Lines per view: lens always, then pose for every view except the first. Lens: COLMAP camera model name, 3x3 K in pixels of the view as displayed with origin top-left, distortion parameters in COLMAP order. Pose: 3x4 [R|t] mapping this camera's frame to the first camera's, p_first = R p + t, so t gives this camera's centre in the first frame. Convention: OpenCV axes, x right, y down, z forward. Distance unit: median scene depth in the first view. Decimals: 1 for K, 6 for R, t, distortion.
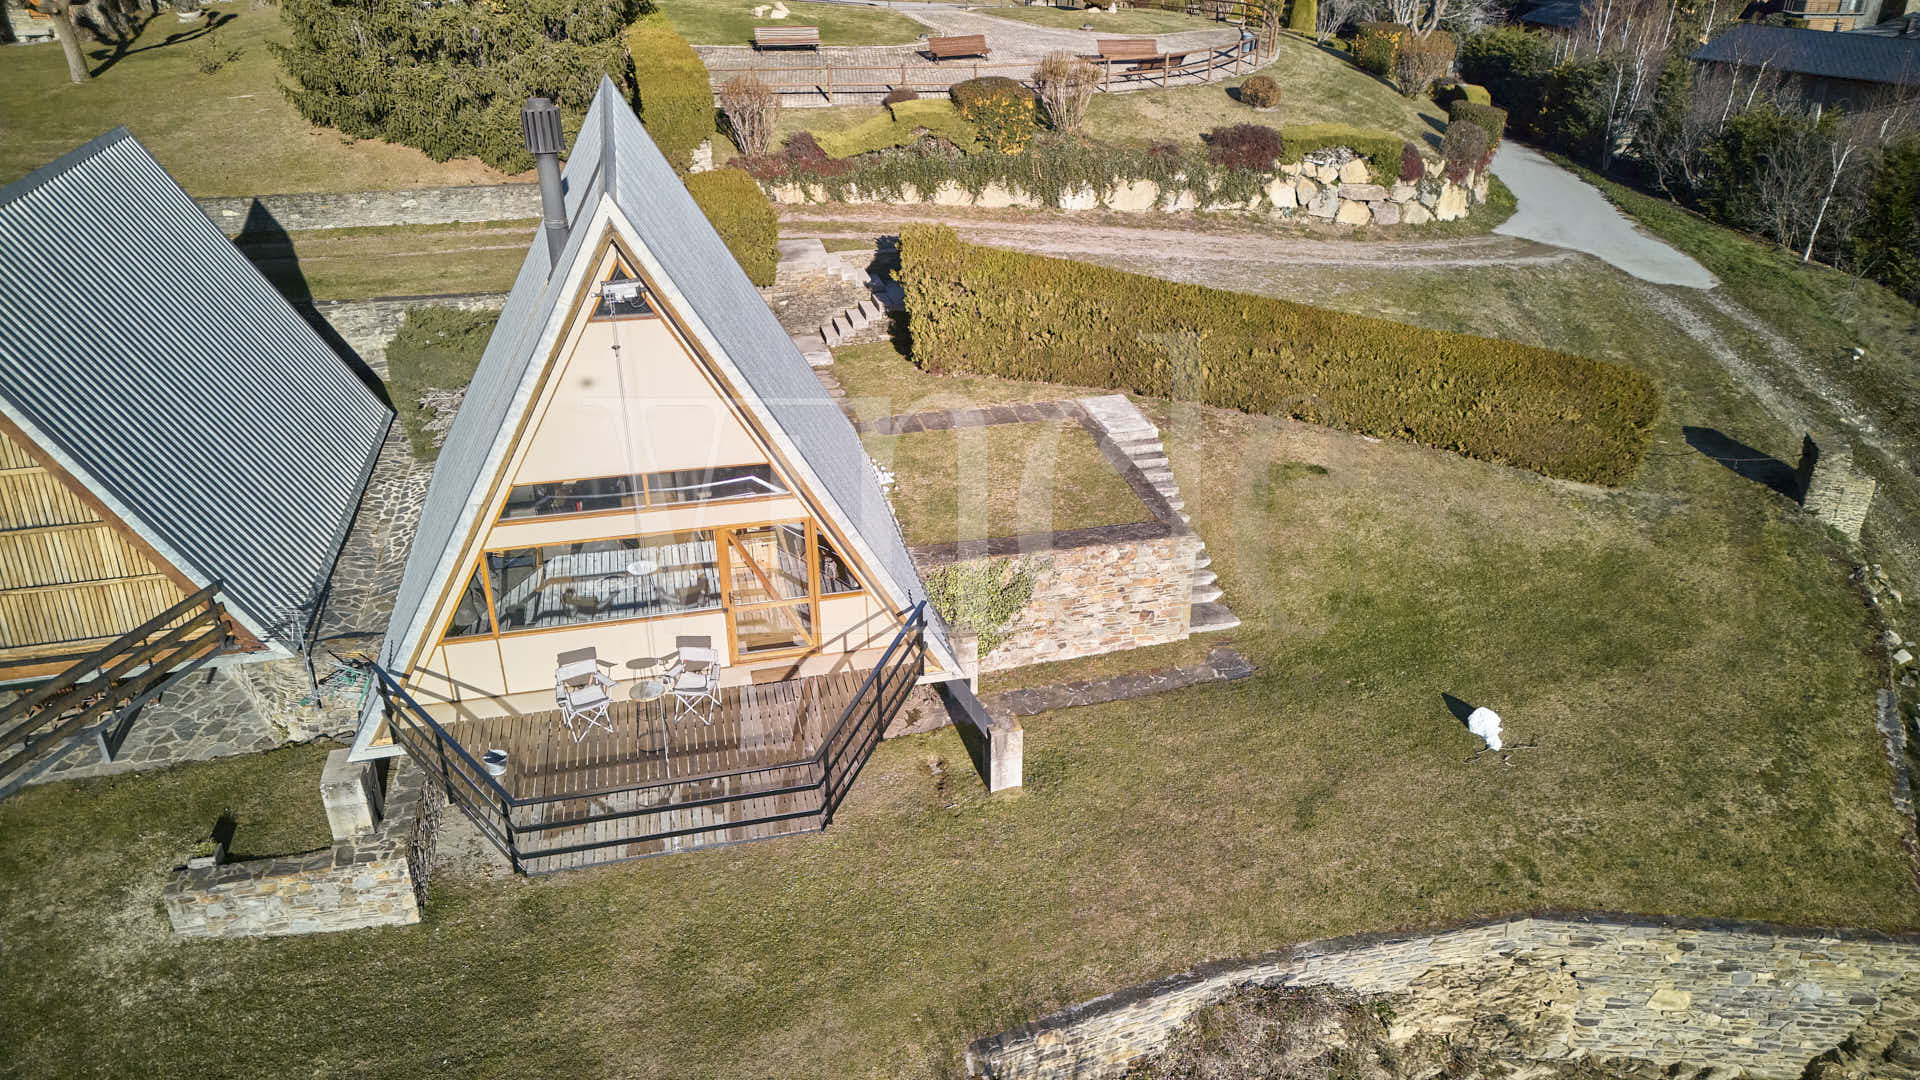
lens RADIAL K [[1332.1, 0, 966.9], [0, 1332.1, 537.1], [0, 0, 1]] dist [0.048840, -0.028782]
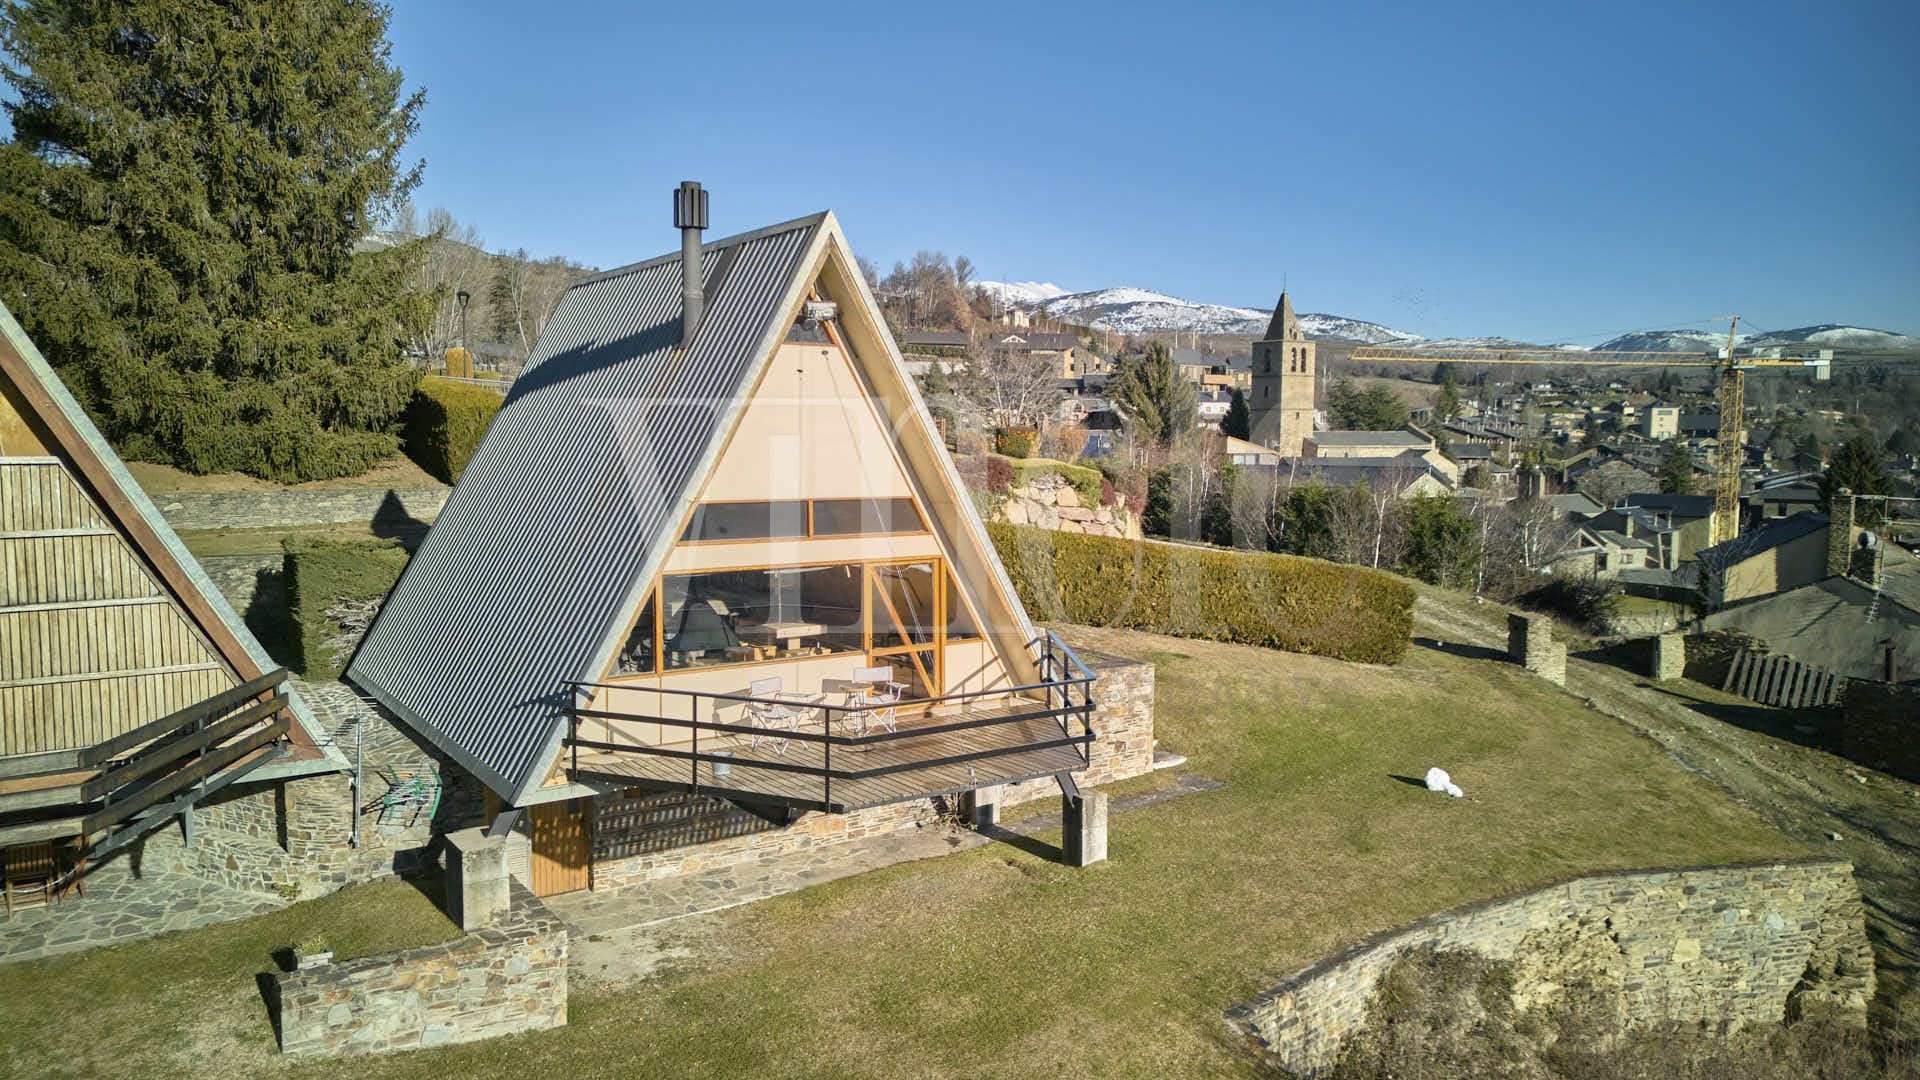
lens RADIAL K [[1332.1, 0, 960.8], [0, 1332.1, 535.6], [0, 0, 1]] dist [0.048840, -0.028782]
pose [[0.934607, -0.018548, 0.355197, -0.467442], [0.150706, 0.925216, -0.348229, 0.331771], [-0.322175, 0.378988, 0.867509, 0.072528]]
